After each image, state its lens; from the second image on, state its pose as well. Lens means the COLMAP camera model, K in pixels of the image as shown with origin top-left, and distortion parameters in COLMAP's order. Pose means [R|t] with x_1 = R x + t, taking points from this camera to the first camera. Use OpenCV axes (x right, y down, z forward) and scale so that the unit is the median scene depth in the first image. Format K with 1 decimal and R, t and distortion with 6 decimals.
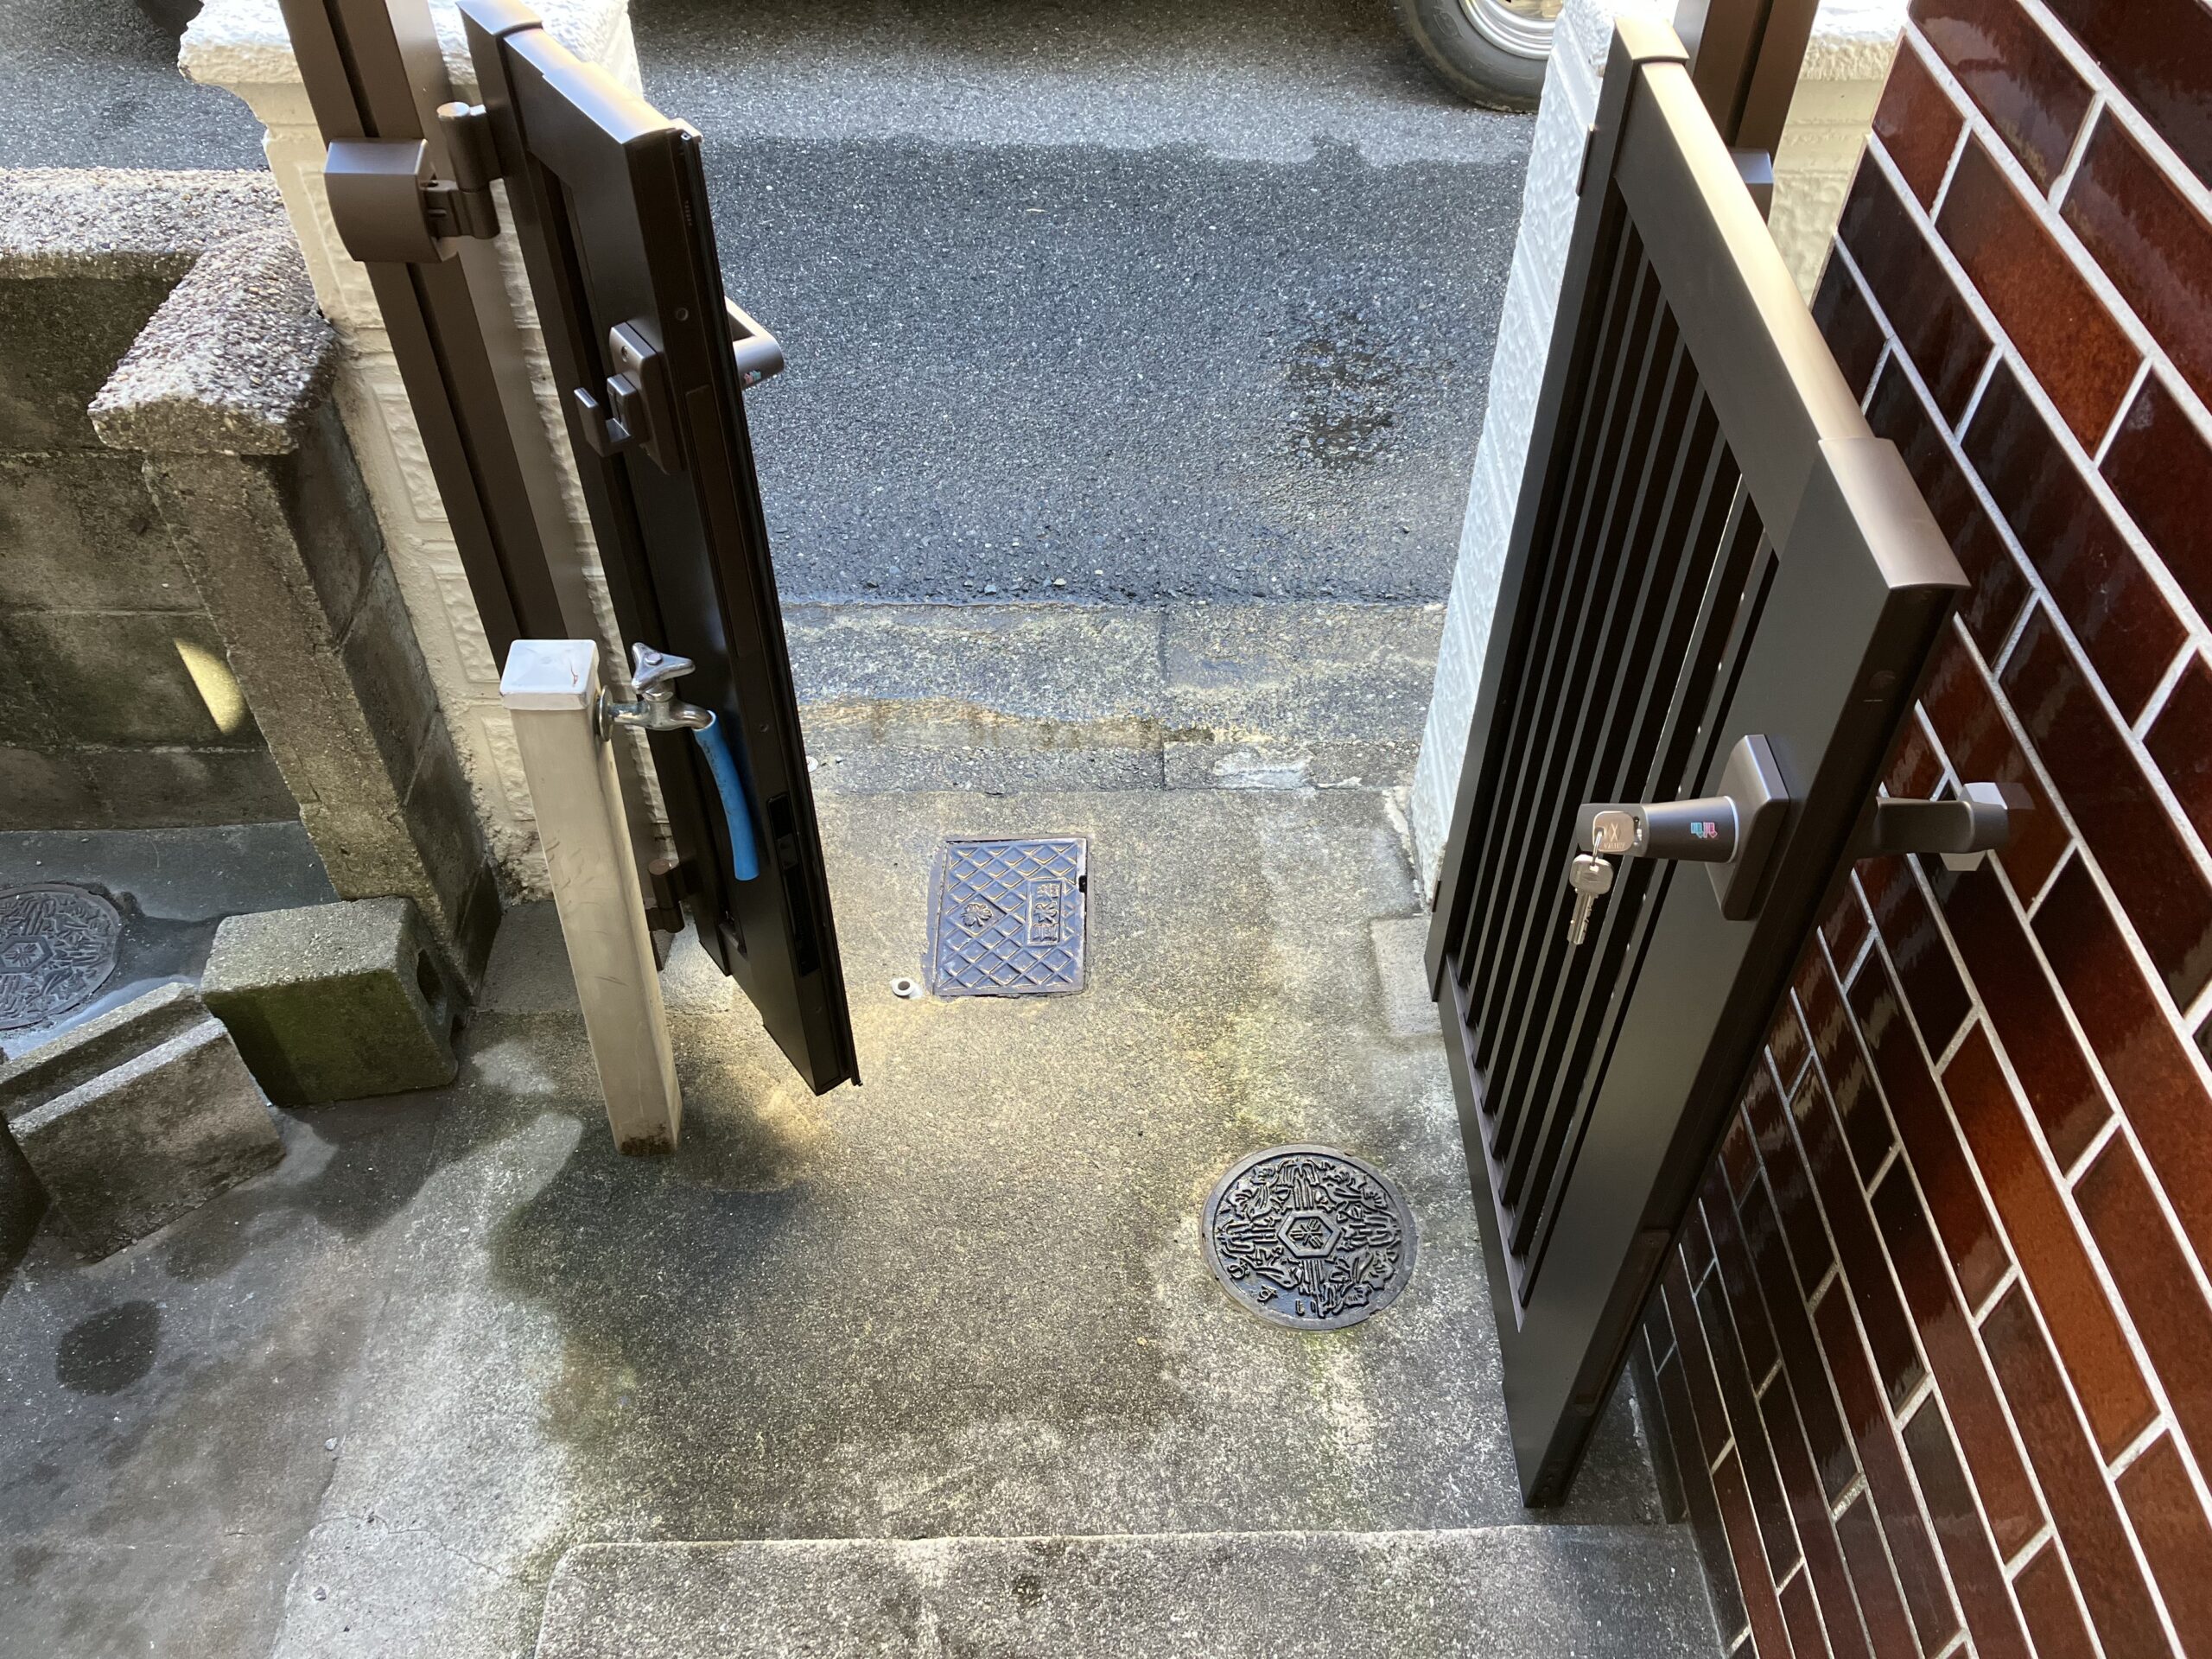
lens RADIAL K [[1818.5, 0, 1102.0], [0, 1818.5, 823.6], [0, 0, 1]] dist [-0.001895, 0.046427]
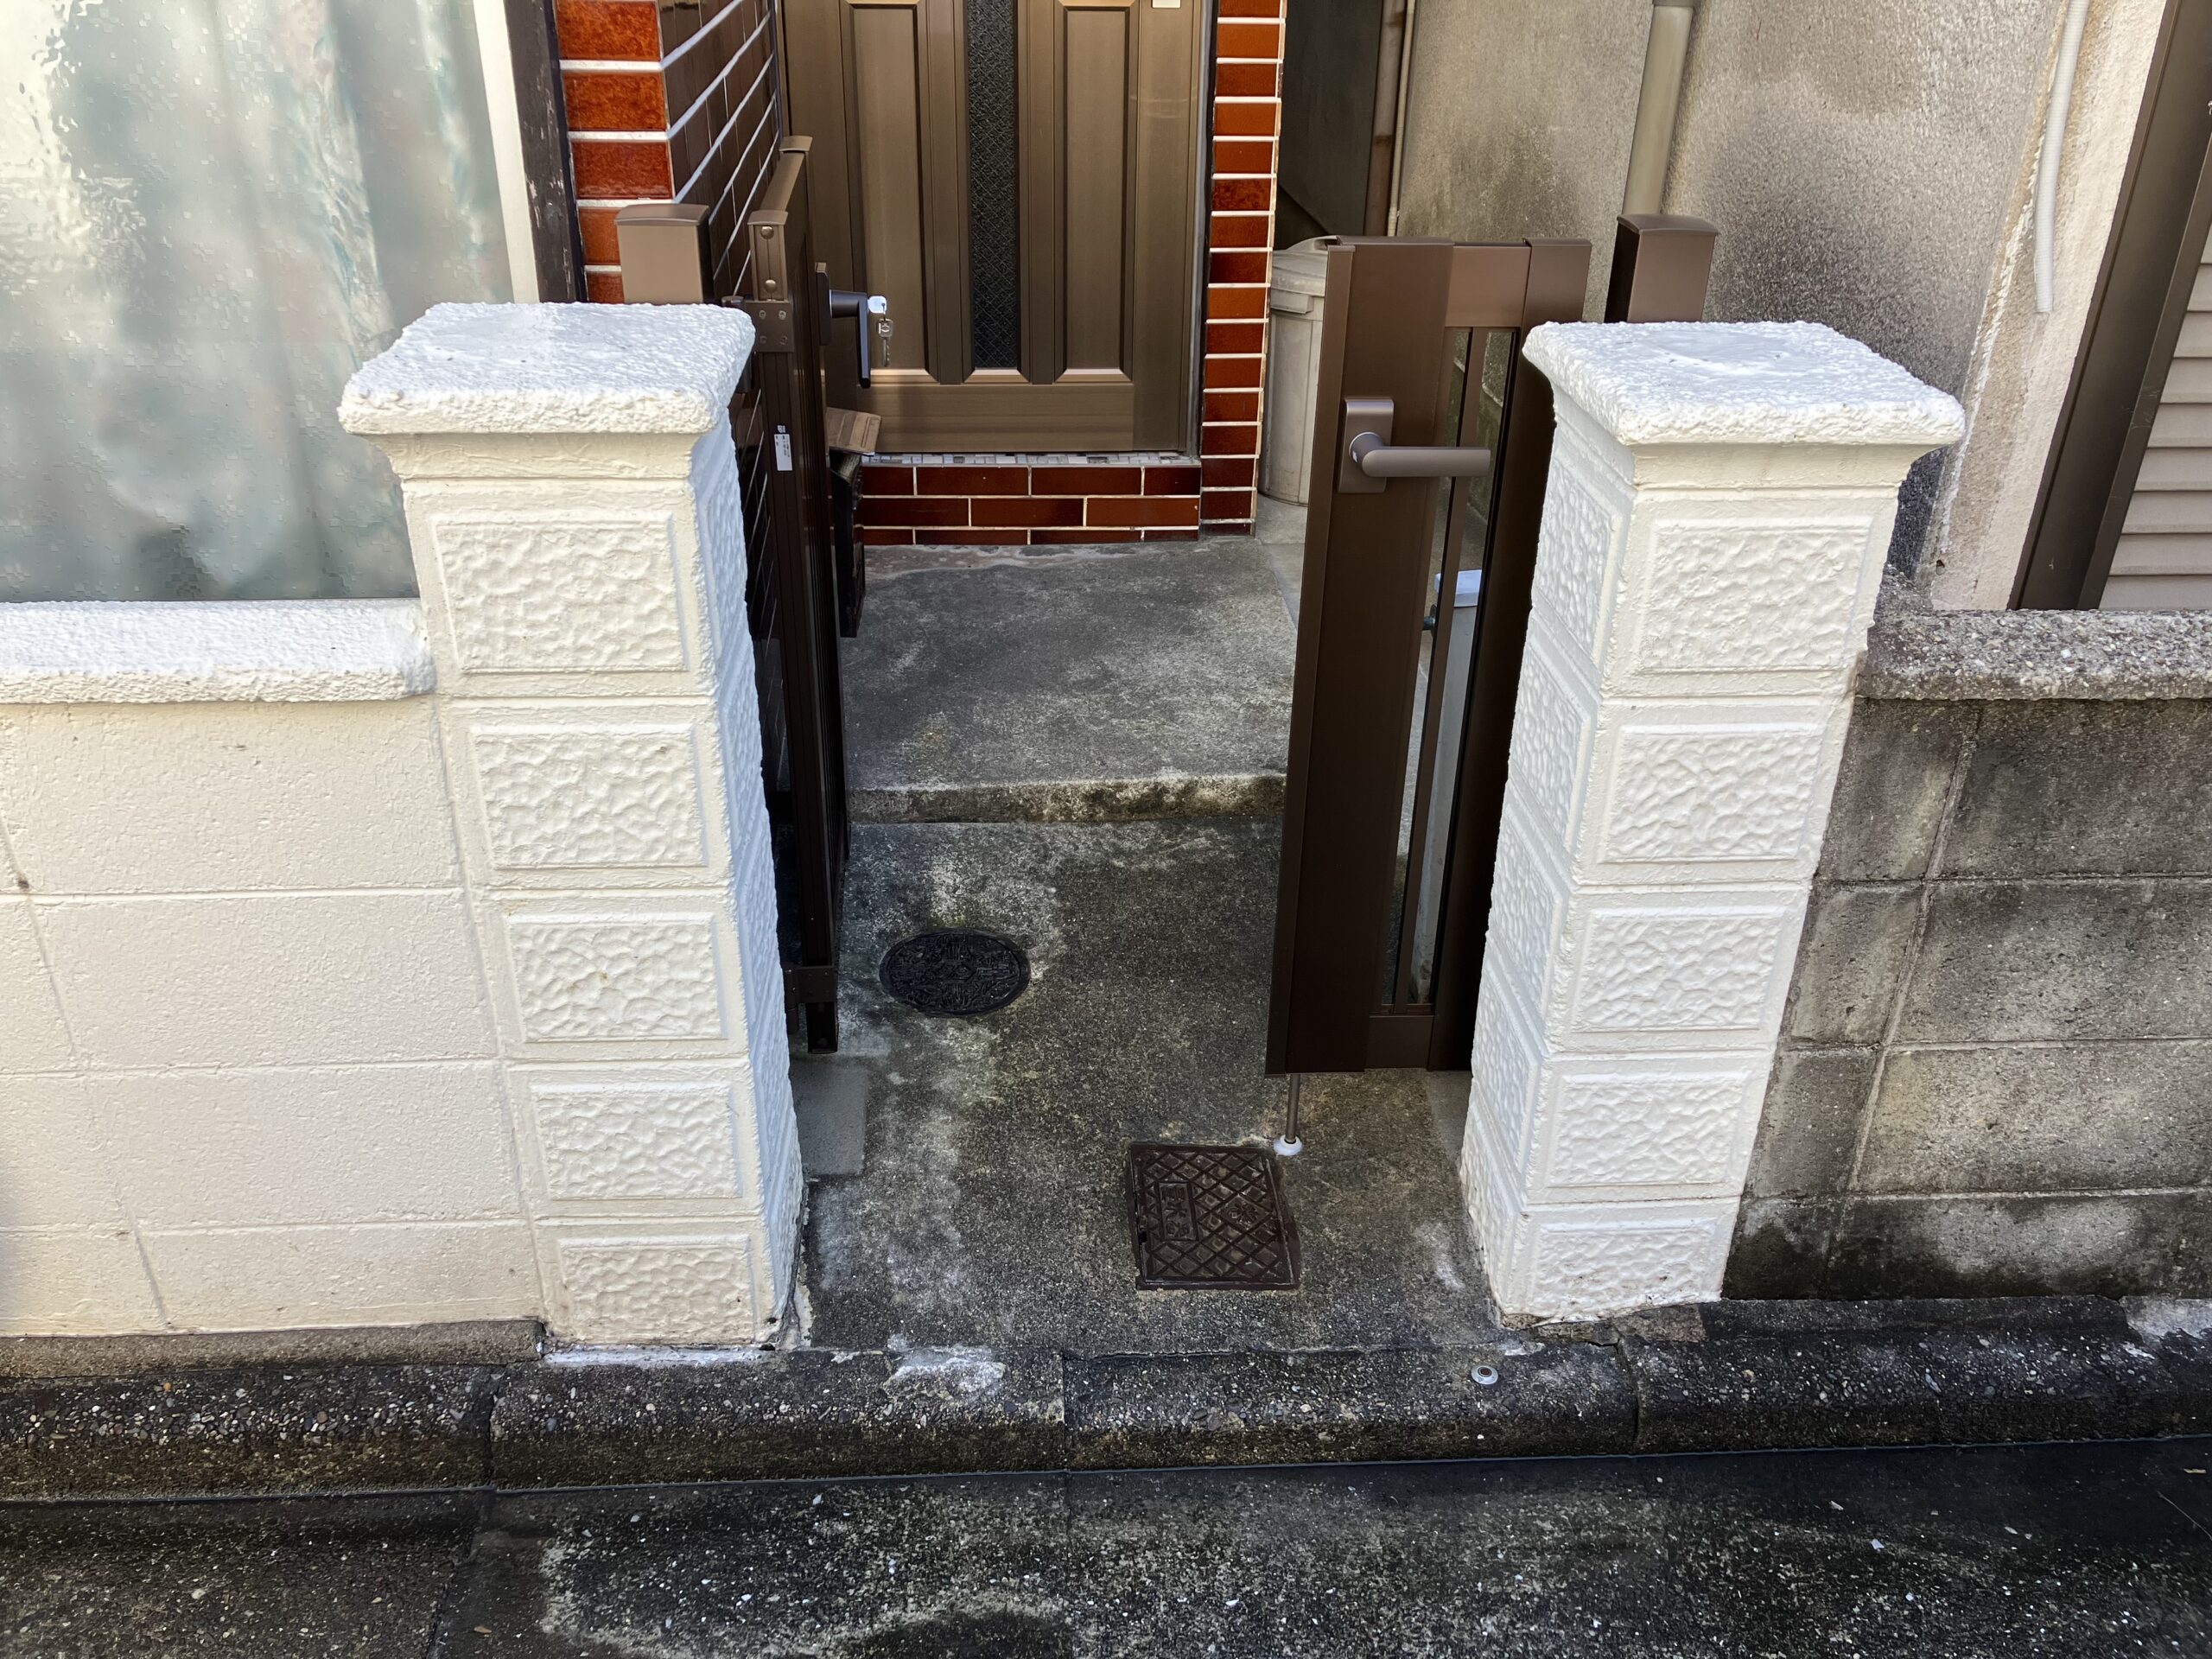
lens RADIAL K [[1818.5, 0, 1102.0], [0, 1818.5, 823.6], [0, 0, 1]] dist [-0.001895, 0.046427]
pose [[-0.998065, 0.007773, -0.061689, 0.091362], [-0.057380, 0.266959, 0.961998, -1.290909], [0.023946, 0.963677, -0.265996, 1.376214]]
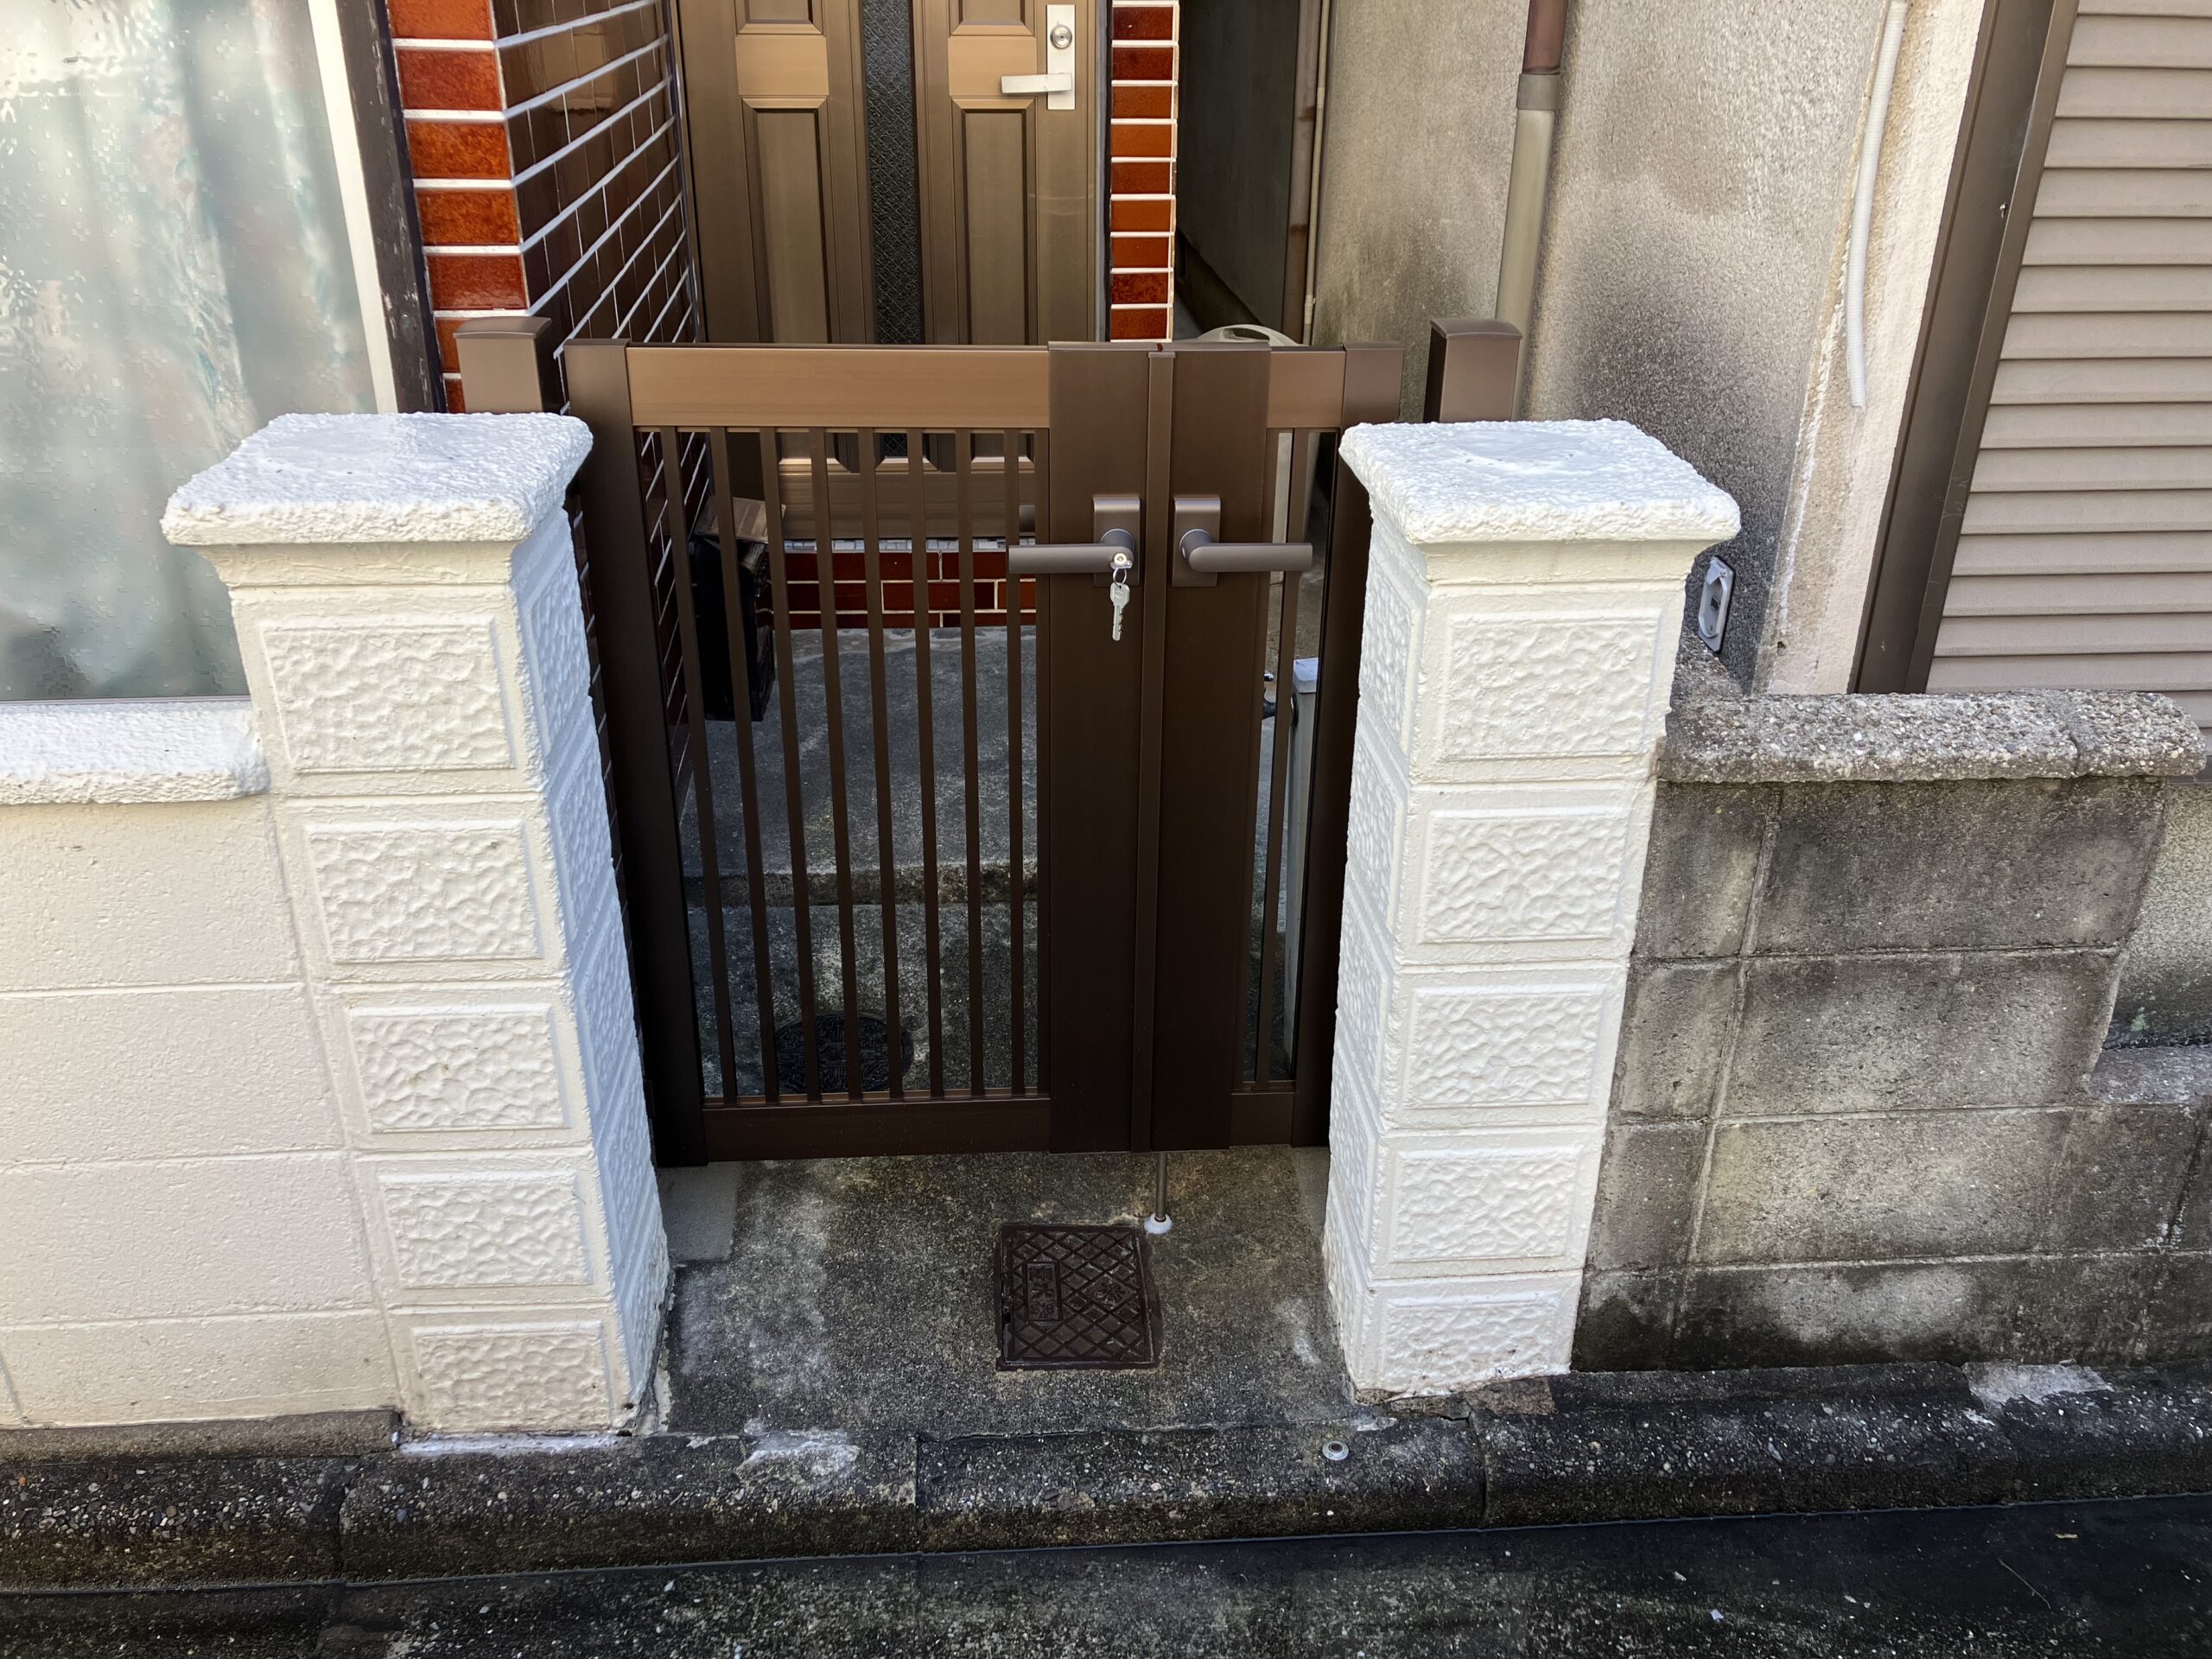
lens RADIAL K [[1818.5, 0, 1102.0], [0, 1818.5, 823.6], [0, 0, 1]] dist [-0.001895, 0.046427]
pose [[-0.997353, 0.016460, -0.070819, 0.002257], [-0.062456, 0.304720, 0.950392, -1.325044], [0.037223, 0.952300, -0.302885, 1.376948]]
